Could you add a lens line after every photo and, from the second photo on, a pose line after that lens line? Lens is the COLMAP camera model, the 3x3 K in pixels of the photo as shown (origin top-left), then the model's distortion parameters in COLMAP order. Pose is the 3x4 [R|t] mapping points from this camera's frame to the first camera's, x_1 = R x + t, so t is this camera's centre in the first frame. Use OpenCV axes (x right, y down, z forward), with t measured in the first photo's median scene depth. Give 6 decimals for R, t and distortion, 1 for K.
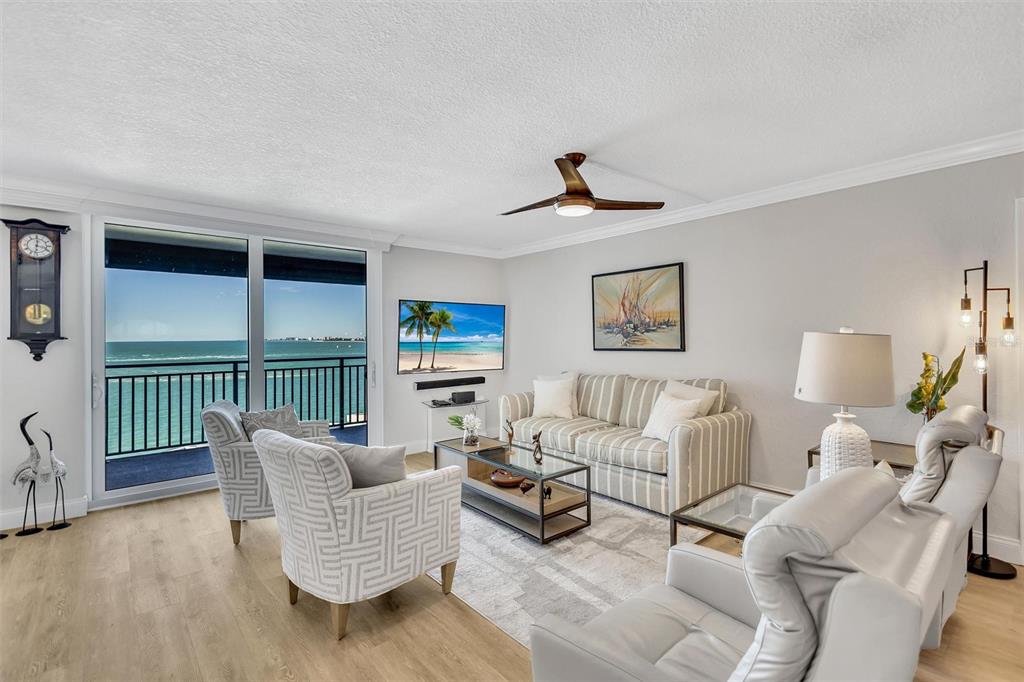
lens RADIAL K [[471.4, 0, 509.6], [0, 471.4, 331.9], [0, 0, 1]] dist [0.010568, -0.003029]
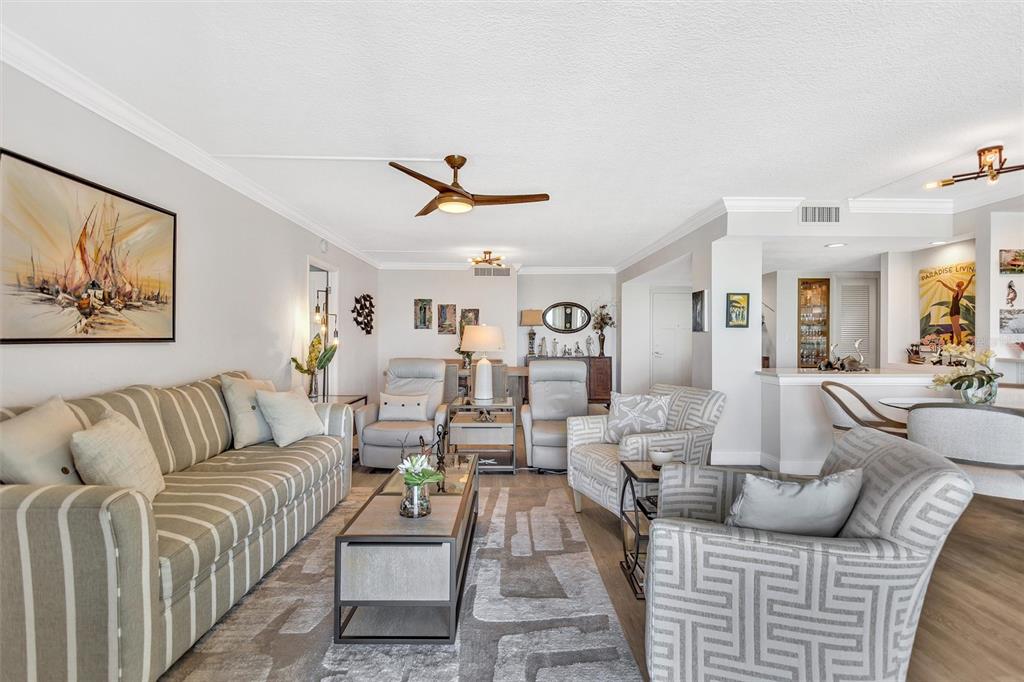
lens RADIAL K [[471.4, 0, 510.9], [0, 471.4, 339.4], [0, 0, 1]] dist [0.010568, -0.003029]
pose [[-0.776971, 0.004201, 0.629522, -0.441944], [-0.003041, 0.999941, -0.010426, 0.043383], [-0.629529, -0.010015, -0.776913, 1.190805]]
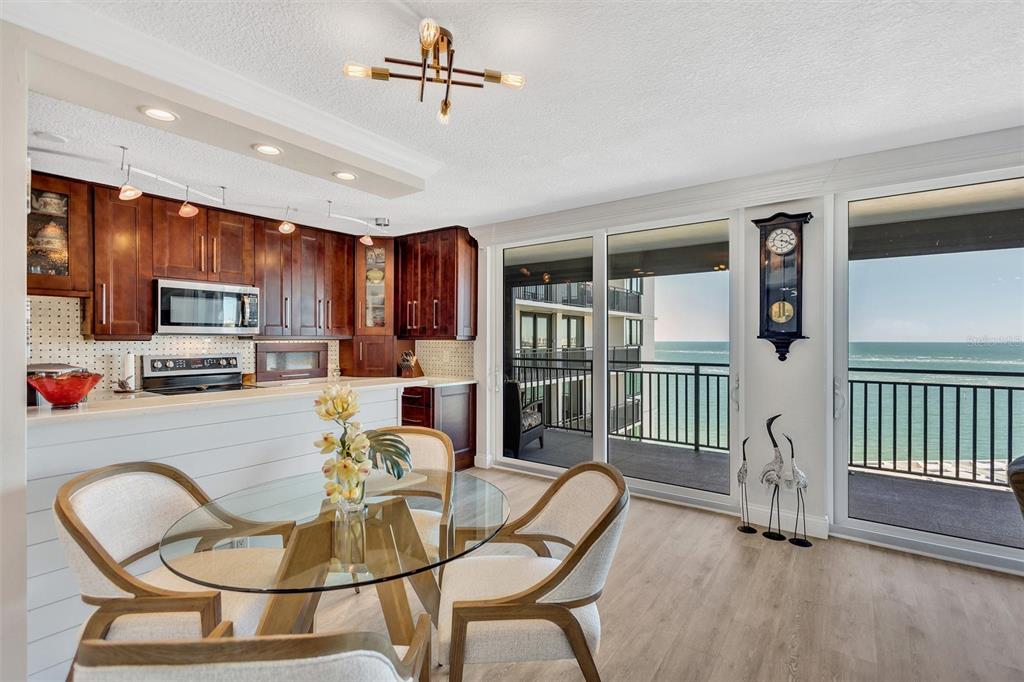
lens RADIAL K [[471.4, 0, 506.3], [0, 471.4, 342.1], [0, 0, 1]] dist [0.010568, -0.003029]
pose [[0.230196, 0.013924, -0.973045, -0.145944], [0.006498, 0.999853, 0.015844, 0.003623], [0.973123, -0.009970, 0.230071, 0.181617]]
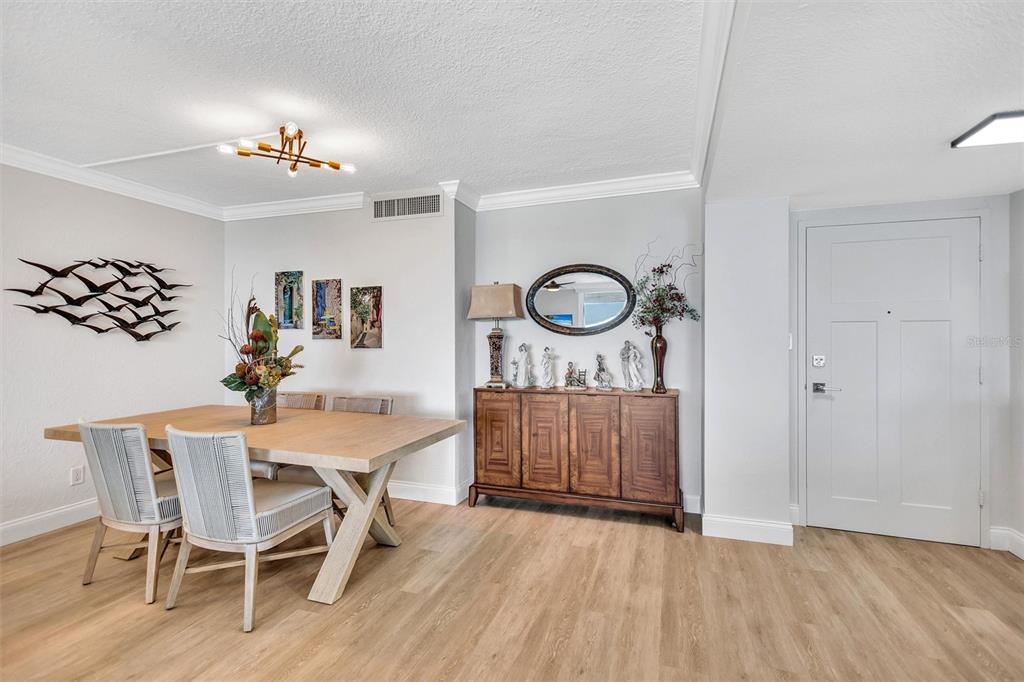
lens RADIAL K [[471.4, 0, 514.5], [0, 471.4, 340.3], [0, 0, 1]] dist [0.010568, -0.003029]
pose [[-0.513252, 0.004920, 0.858224, -0.080253], [-0.003782, 0.999961, -0.007995, 0.013781], [-0.858230, -0.007349, -0.513213, 0.110952]]
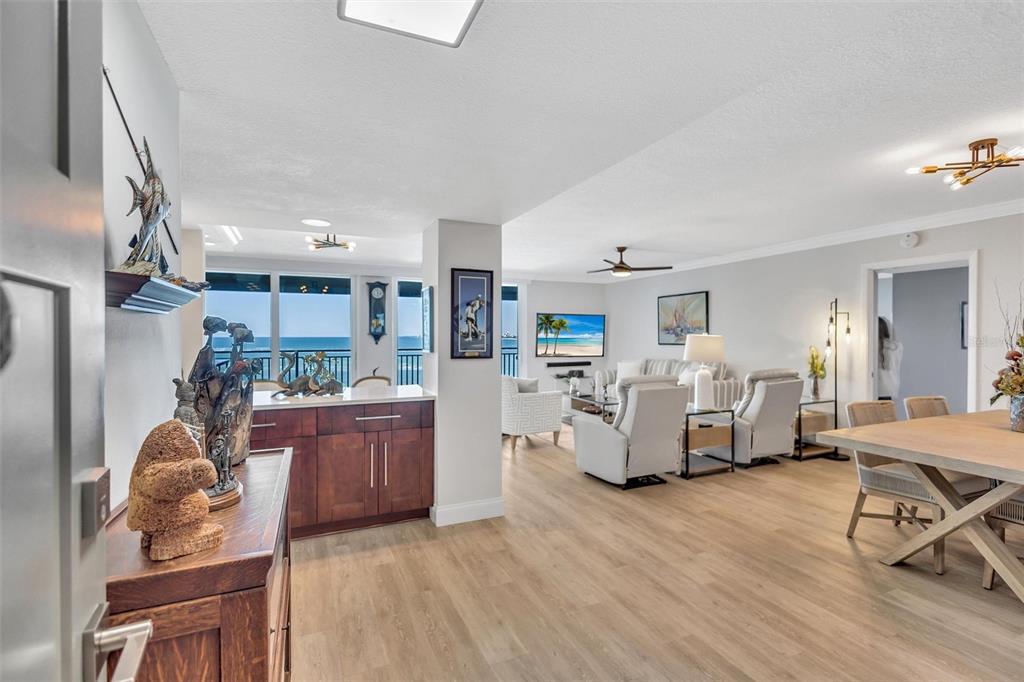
lens RADIAL K [[471.4, 0, 505.0], [0, 471.4, 338.2], [0, 0, 1]] dist [0.010568, -0.003029]
pose [[0.956101, 0.011759, -0.292801, 0.172902], [-0.006444, 0.999797, 0.019111, -0.009901], [0.292966, -0.016385, 0.955982, -0.735206]]
